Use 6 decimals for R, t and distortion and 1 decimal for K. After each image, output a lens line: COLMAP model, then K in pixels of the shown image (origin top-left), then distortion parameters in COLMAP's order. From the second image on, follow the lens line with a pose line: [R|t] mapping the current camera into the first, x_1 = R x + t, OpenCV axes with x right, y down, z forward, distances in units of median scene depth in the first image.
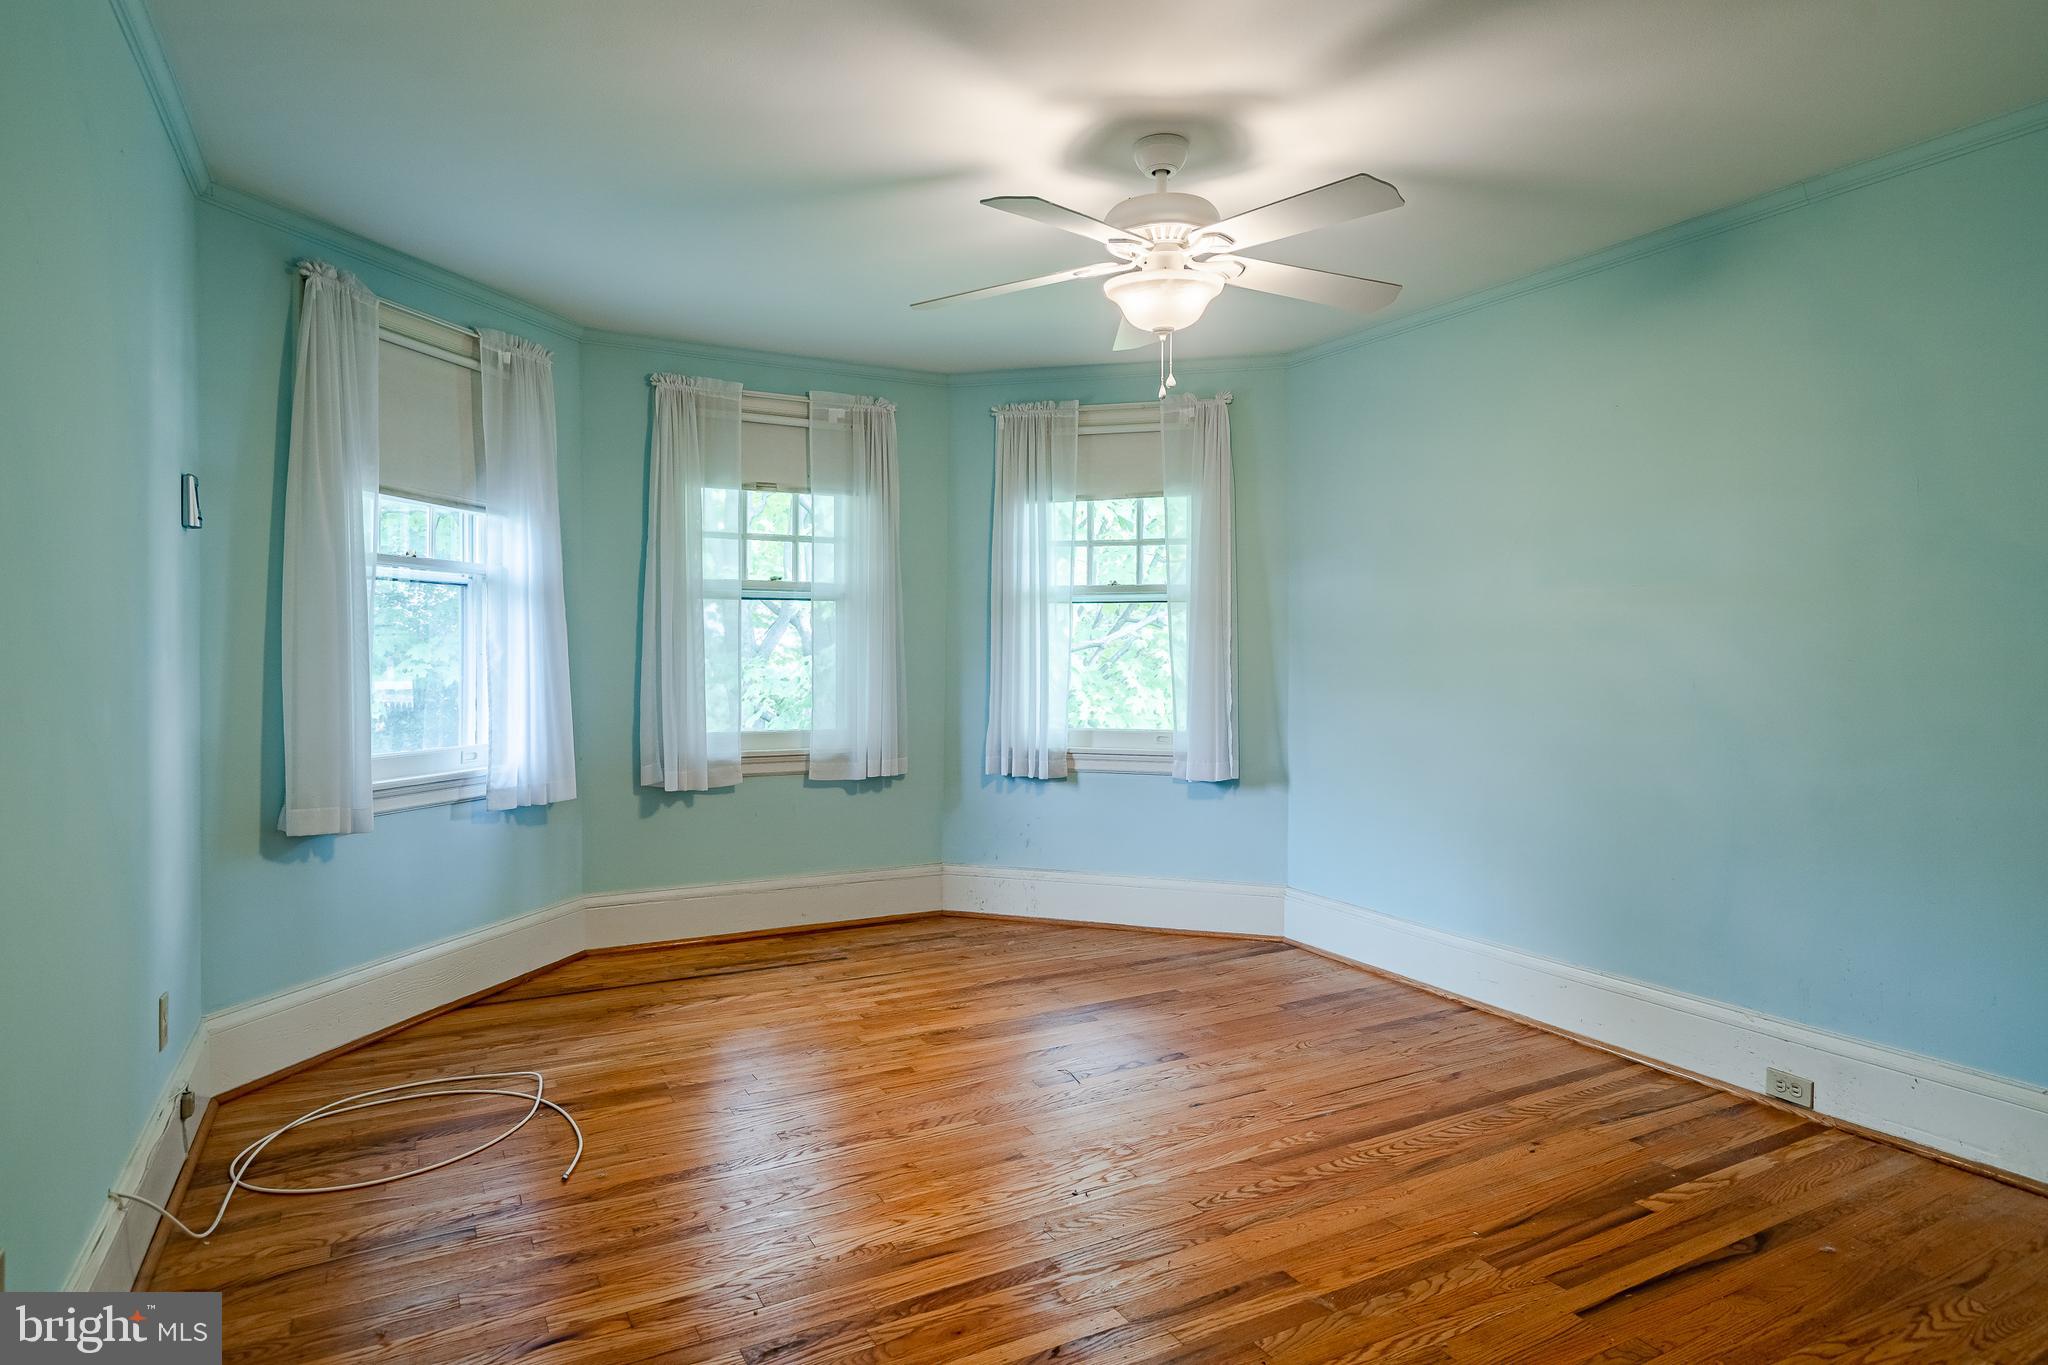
lens RADIAL K [[1146.0, 0, 1016.1], [0, 1146.0, 681.6], [0, 0, 1]] dist [-0.002199, 0.000398]
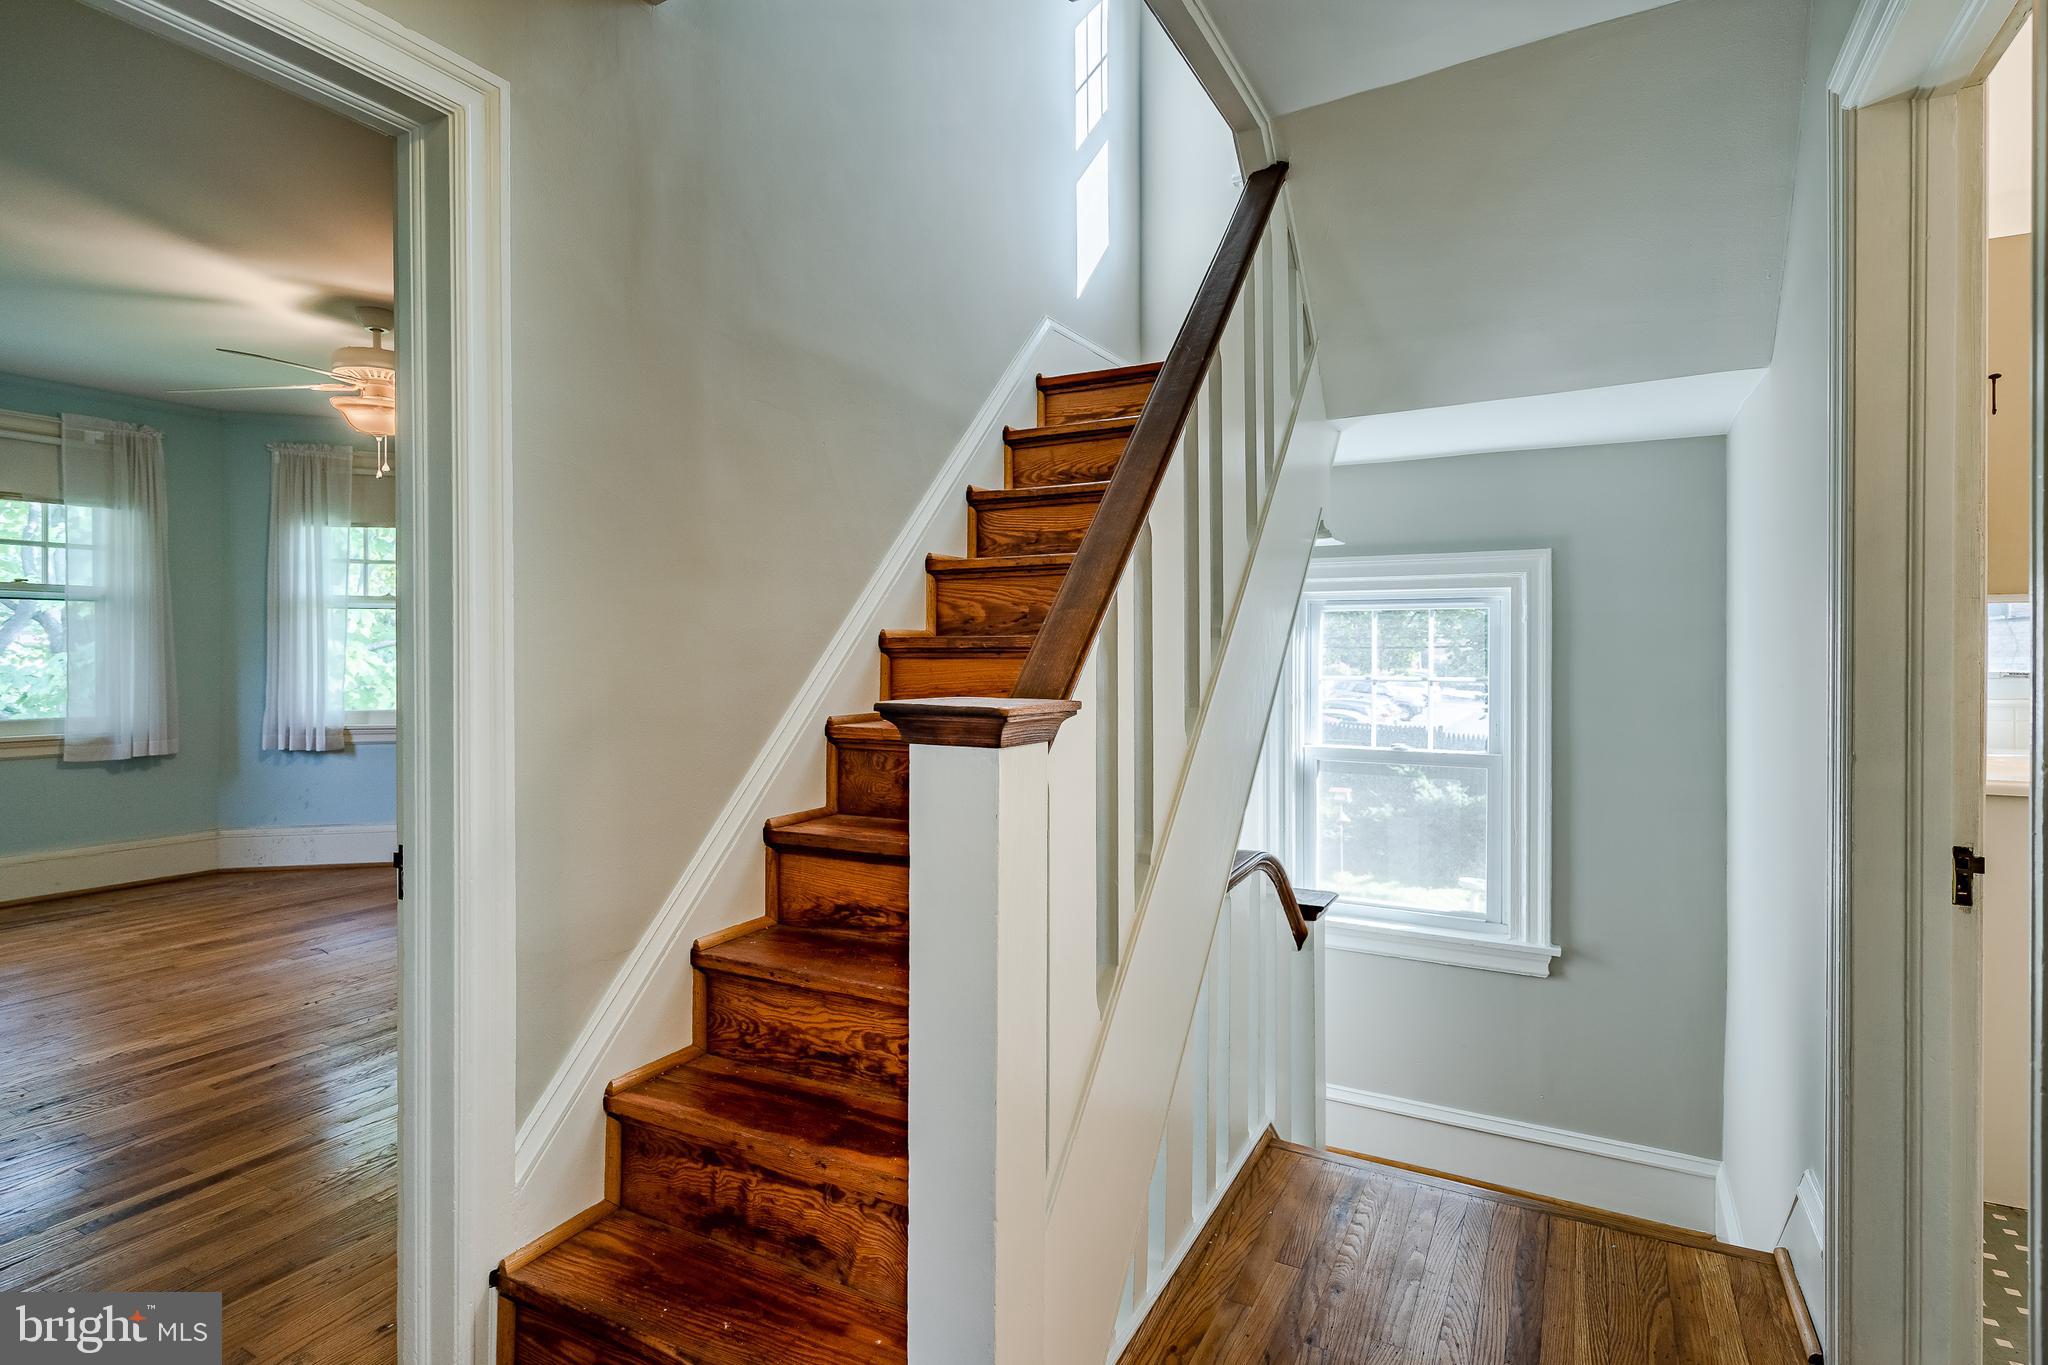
lens RADIAL K [[1041.1, 0, 1032.8], [0, 1041.1, 665.9], [0, 0, 1]] dist [0.004251, -0.000611]
pose [[0.839694, -0.008138, 0.542999, 0.058289], [0.015508, 0.999839, -0.008996, 0.015174], [-0.542838, 0.015974, 0.839685, -0.356229]]
